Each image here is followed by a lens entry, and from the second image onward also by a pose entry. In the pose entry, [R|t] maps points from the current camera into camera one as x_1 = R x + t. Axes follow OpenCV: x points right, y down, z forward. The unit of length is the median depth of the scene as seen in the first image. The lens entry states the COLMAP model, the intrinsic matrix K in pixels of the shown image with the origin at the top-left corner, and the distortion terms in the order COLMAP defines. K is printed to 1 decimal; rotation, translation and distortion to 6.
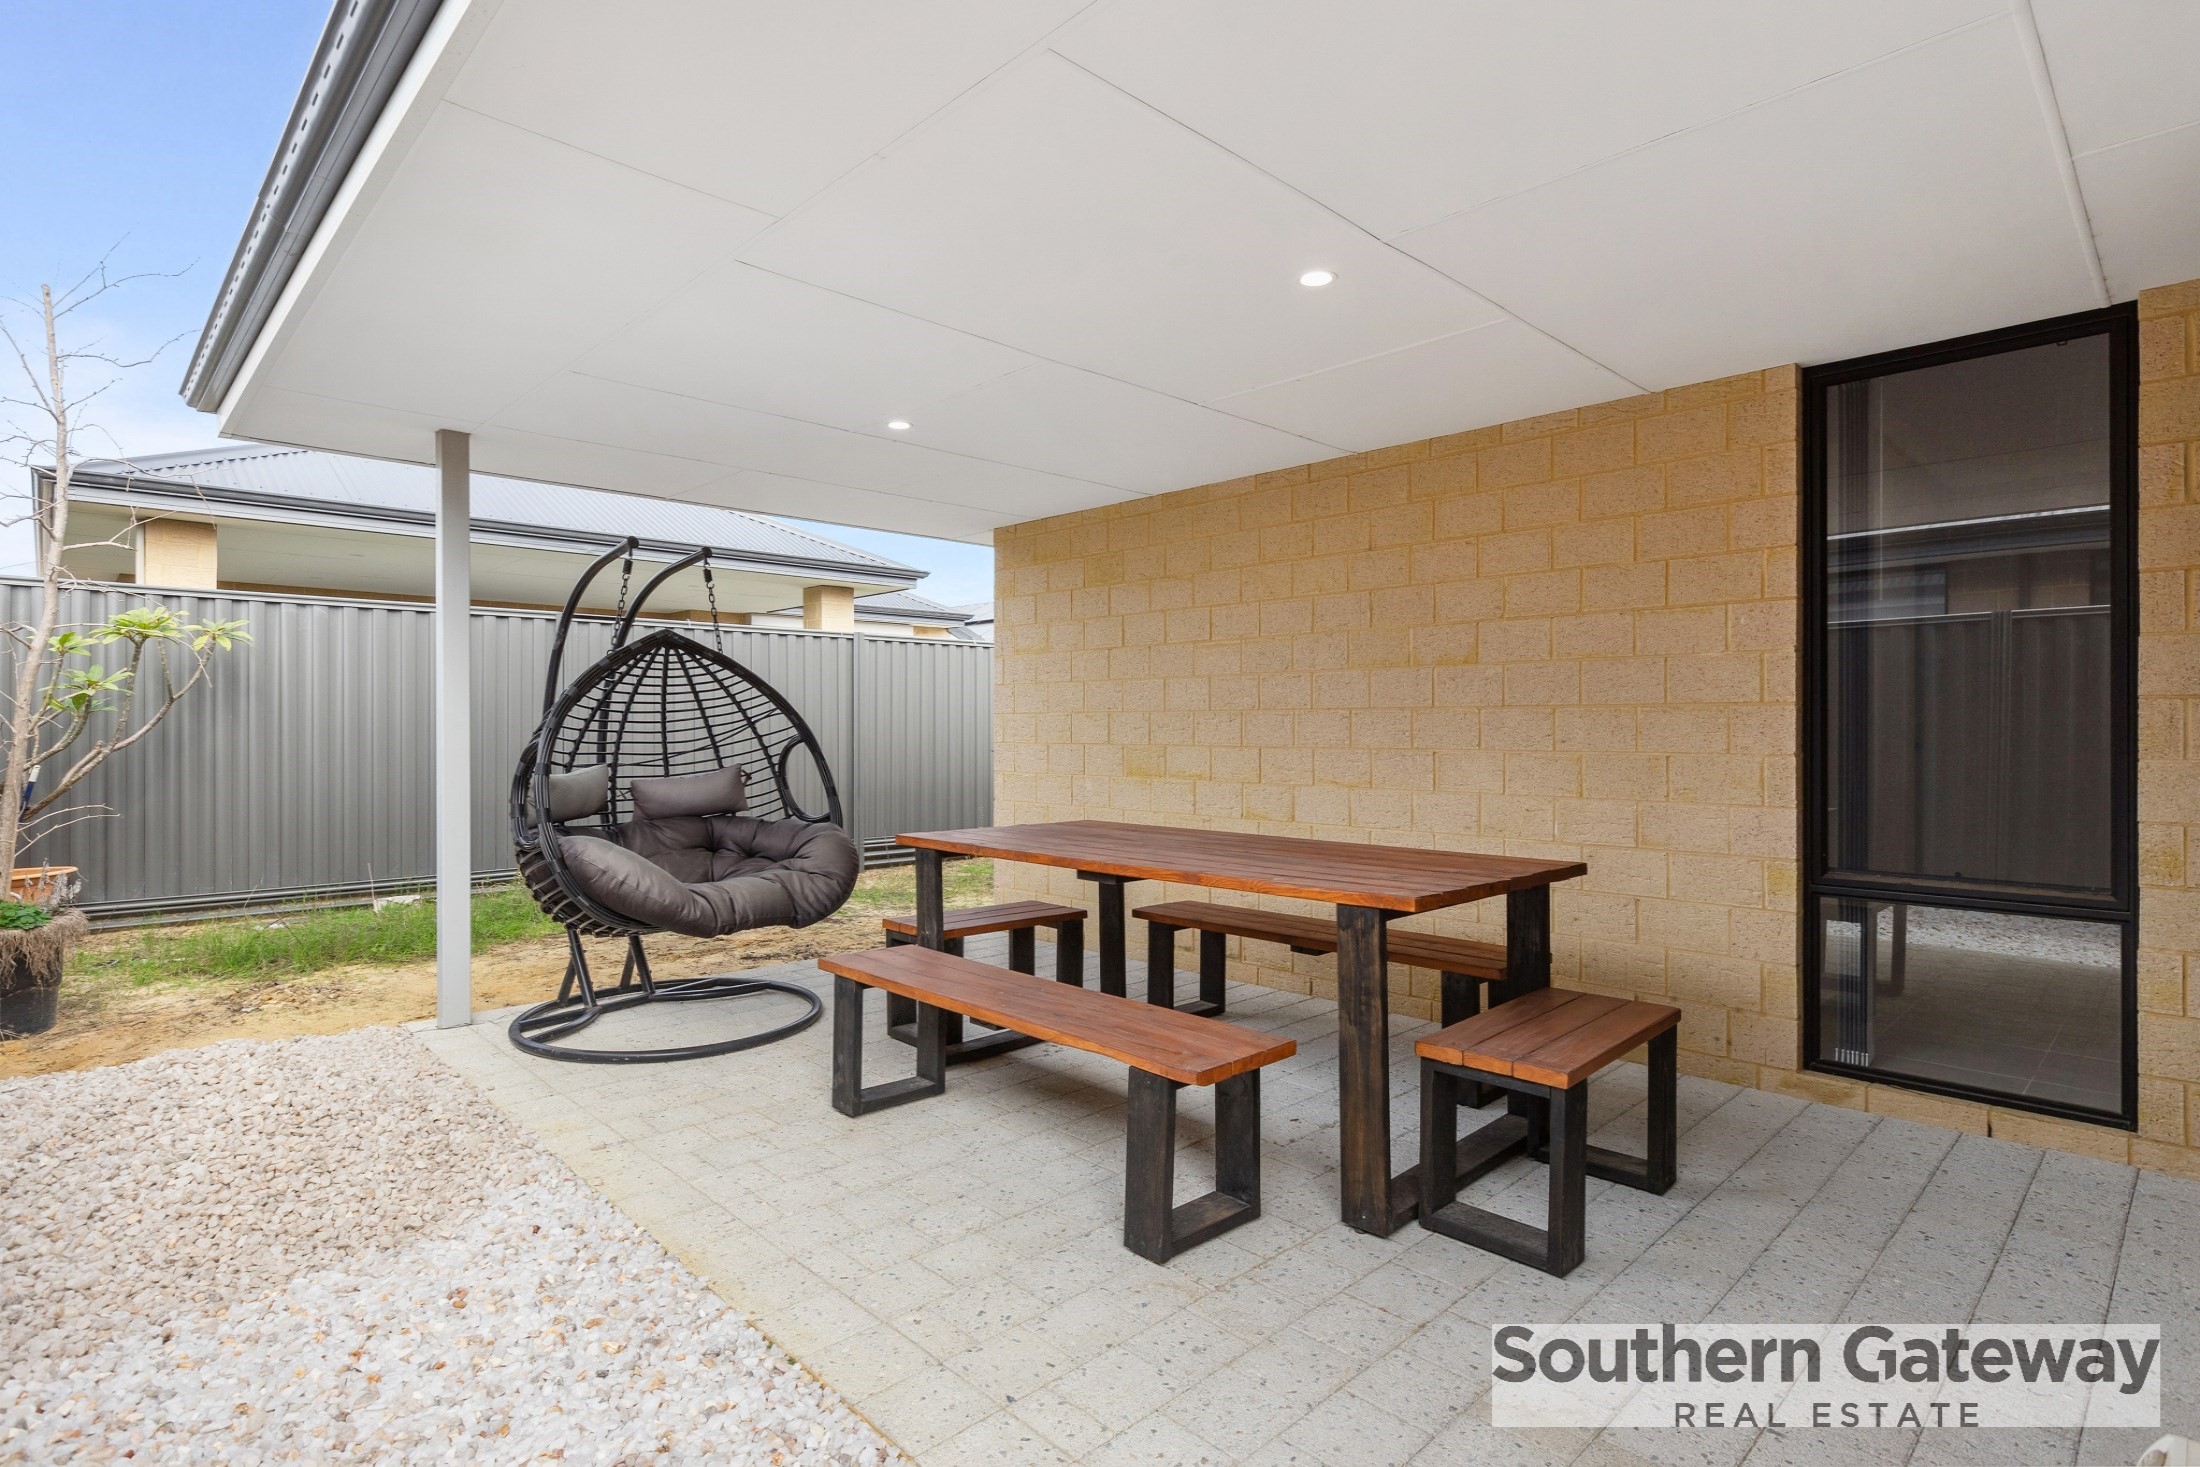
lens RADIAL K [[1102.6, 0, 1101.7], [0, 1102.6, 732.8], [0, 0, 1]] dist [0.005649, 0.000346]
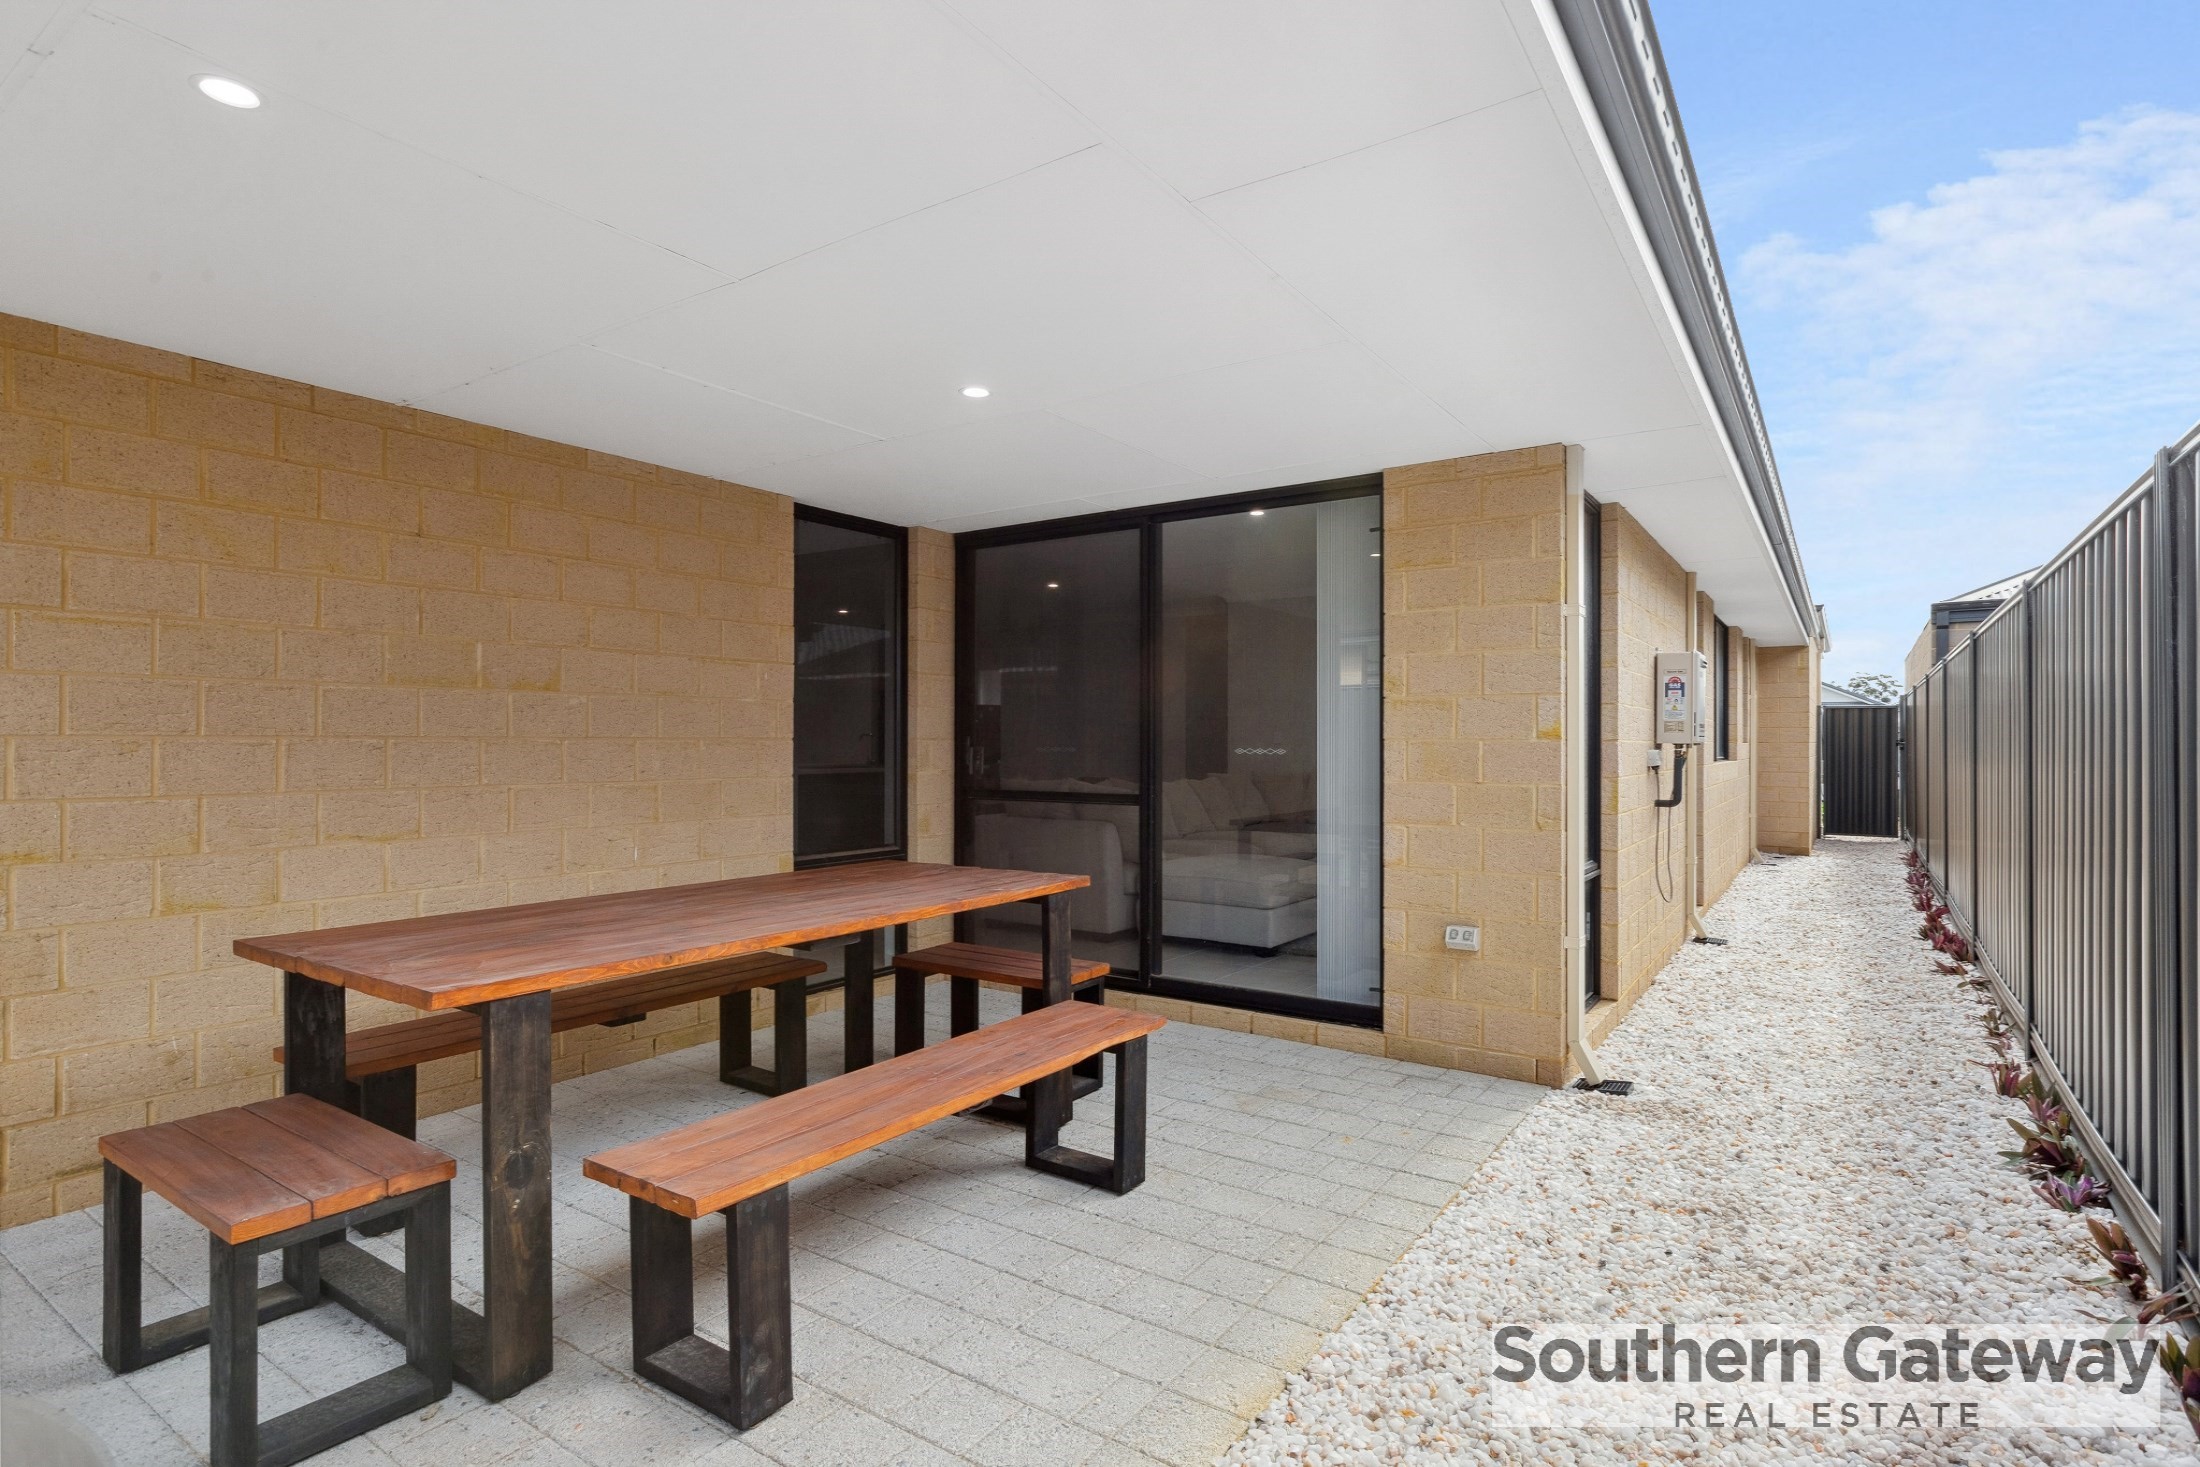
lens RADIAL K [[1102.6, 0, 1101.0], [0, 1102.6, 741.2], [0, 0, 1]] dist [0.005649, 0.000346]
pose [[-0.194603, 0.003236, 0.980877, -0.719907], [0.003906, 0.999989, -0.002524, -0.017149], [-0.980874, 0.003340, -0.194614, 0.778950]]
